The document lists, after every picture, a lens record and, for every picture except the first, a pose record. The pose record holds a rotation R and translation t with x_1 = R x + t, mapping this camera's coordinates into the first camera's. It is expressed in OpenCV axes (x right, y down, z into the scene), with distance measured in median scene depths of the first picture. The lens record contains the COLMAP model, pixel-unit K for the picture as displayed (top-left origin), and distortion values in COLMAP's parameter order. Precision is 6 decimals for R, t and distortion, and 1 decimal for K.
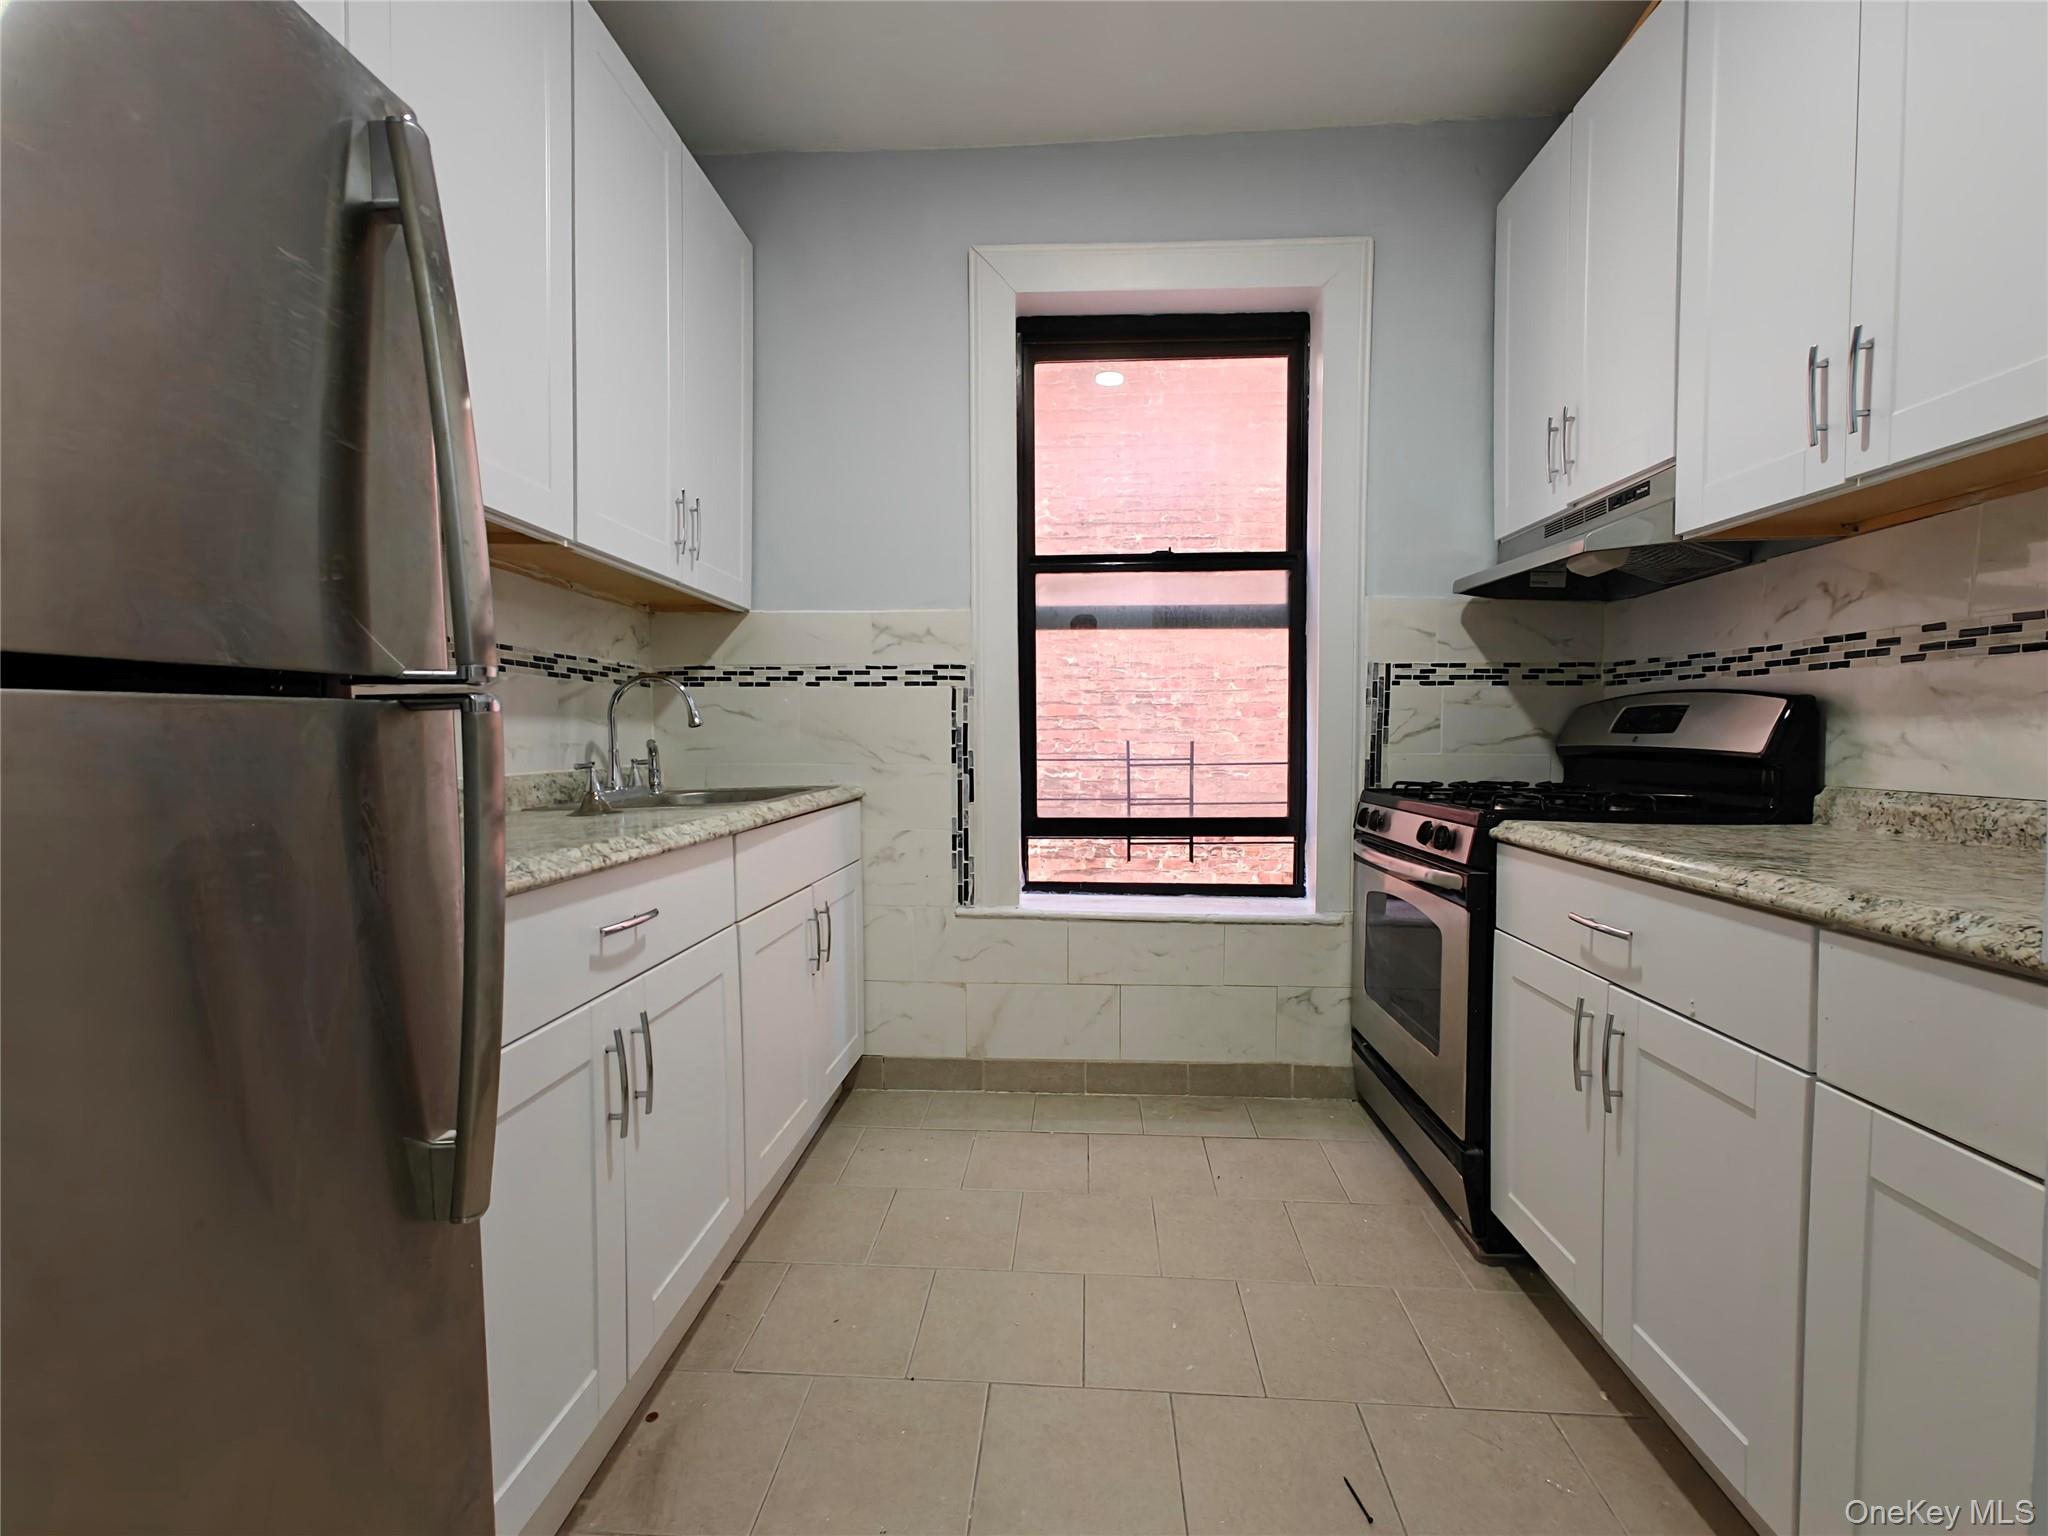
lens RADIAL K [[874.2, 0, 1021.2], [0, 874.2, 767.2], [0, 0, 1]] dist [0.011697, -0.000553]
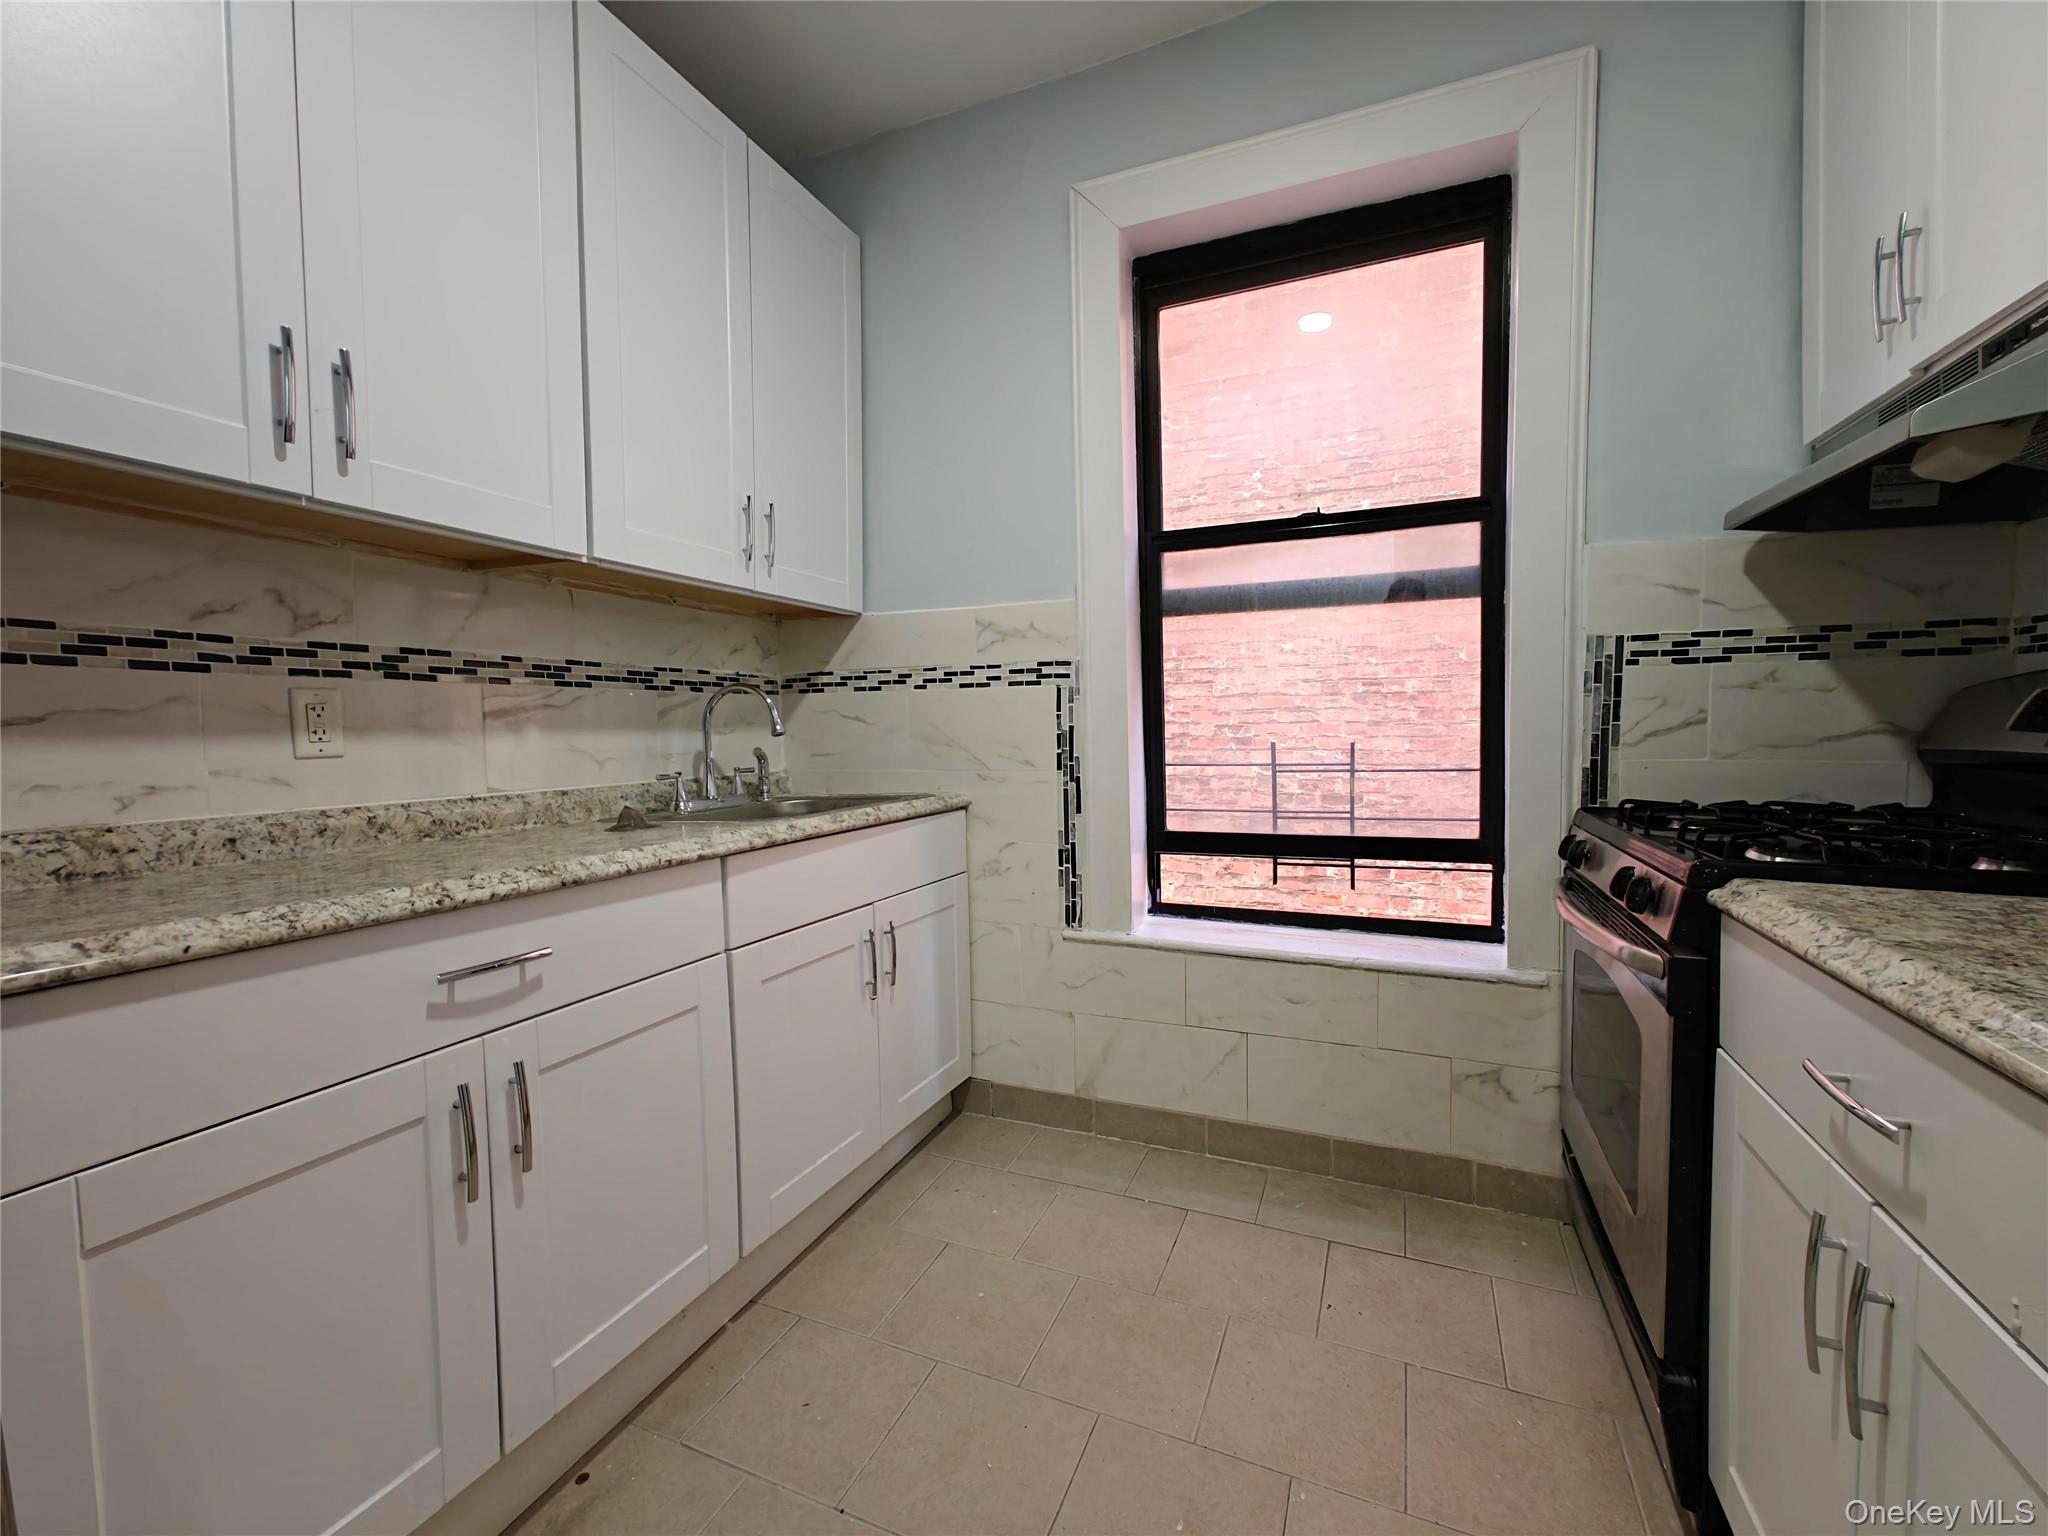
lens RADIAL K [[837.5, 0, 1029.9], [0, 837.5, 769.9], [0, 0, 1]] dist [0.012029, -0.004502]
pose [[0.944400, 0.002828, -0.328788, 0.179588], [0.002915, 0.999852, 0.016972, -0.019610], [0.328787, -0.016987, 0.944251, 0.172340]]
